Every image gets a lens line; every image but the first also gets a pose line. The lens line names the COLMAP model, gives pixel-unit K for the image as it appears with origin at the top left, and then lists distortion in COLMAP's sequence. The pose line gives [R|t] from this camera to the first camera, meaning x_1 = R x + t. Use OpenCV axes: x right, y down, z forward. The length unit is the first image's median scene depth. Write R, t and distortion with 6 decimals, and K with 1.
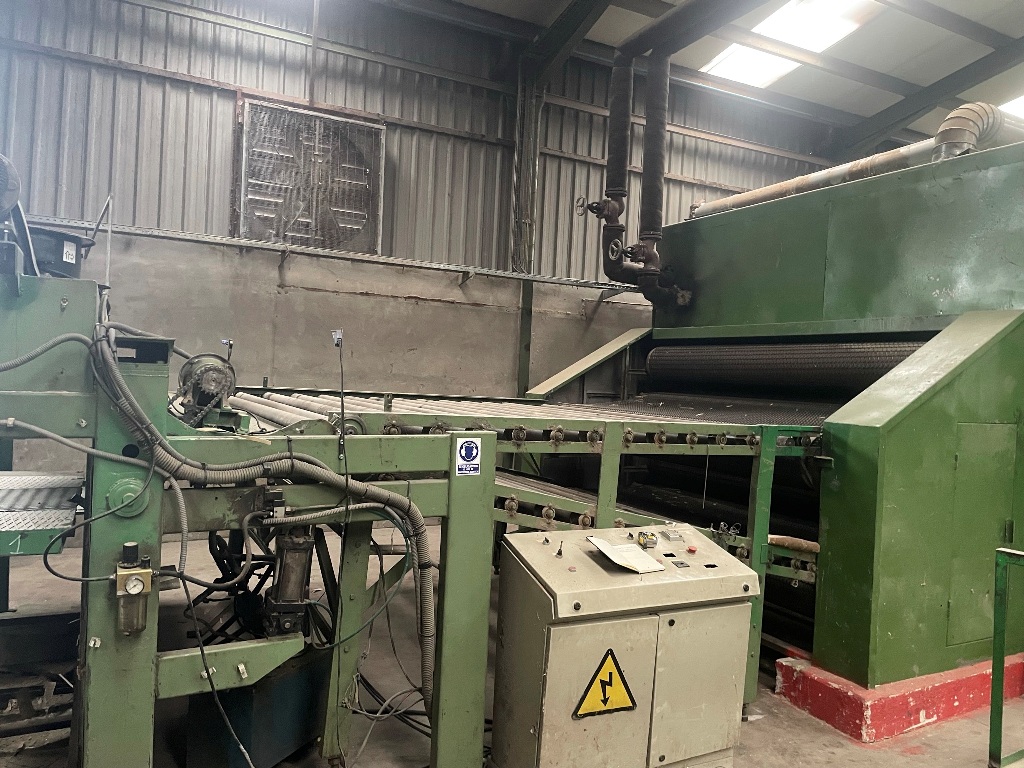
lens RADIAL K [[776.8, 0, 503.9], [0, 776.8, 379.3], [0, 0, 1]] dist [0.086933, -0.106095]
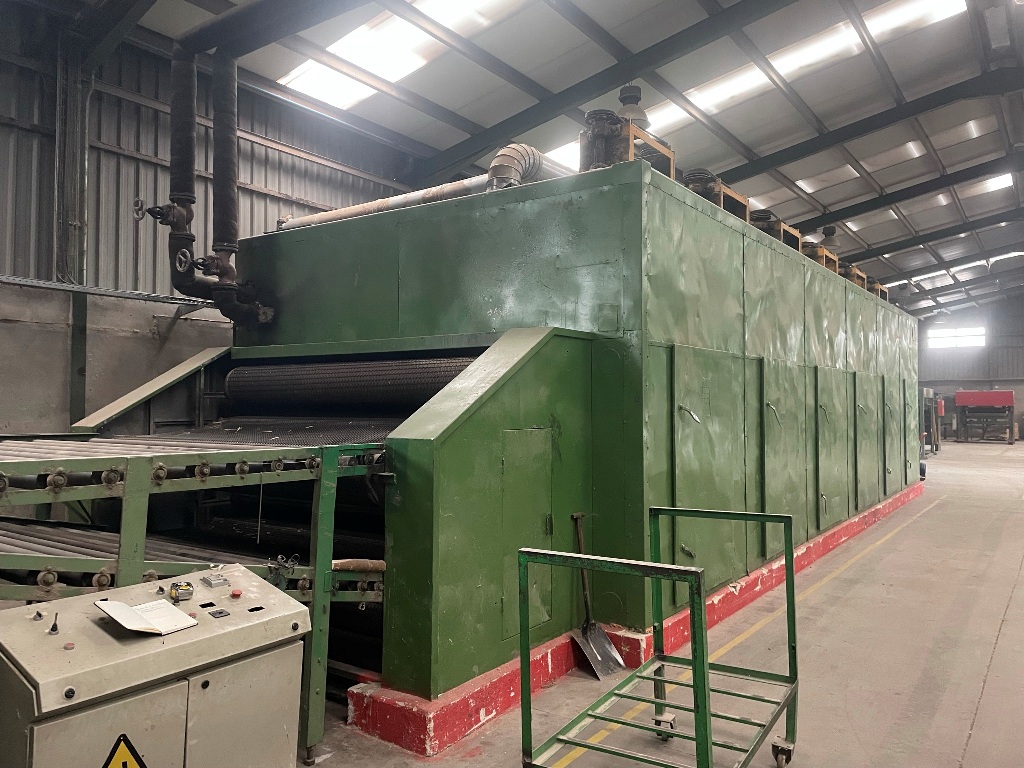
lens RADIAL K [[776.8, 0, 506.5], [0, 776.8, 381.2], [0, 0, 1]] dist [0.086933, -0.106095]
pose [[0.887020, -0.033801, 0.460492, 0.050954], [0.044190, 0.998954, -0.011796, 0.000147], [-0.459612, 0.030812, 0.887585, 0.027043]]
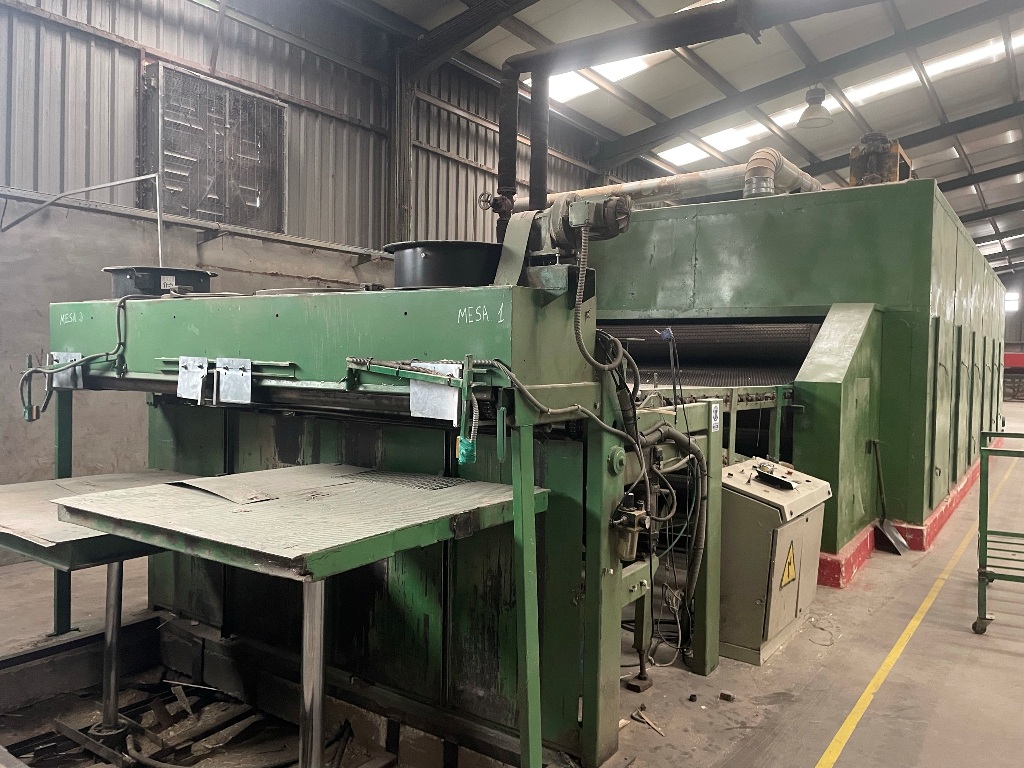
lens RADIAL K [[776.8, 0, 516.9], [0, 776.8, 374.9], [0, 0, 1]] dist [0.086933, -0.106095]
pose [[0.882825, -0.041099, 0.467900, -0.416918], [0.024373, 0.998831, 0.041746, -0.017922], [-0.469069, -0.025450, 0.882795, -0.023914]]
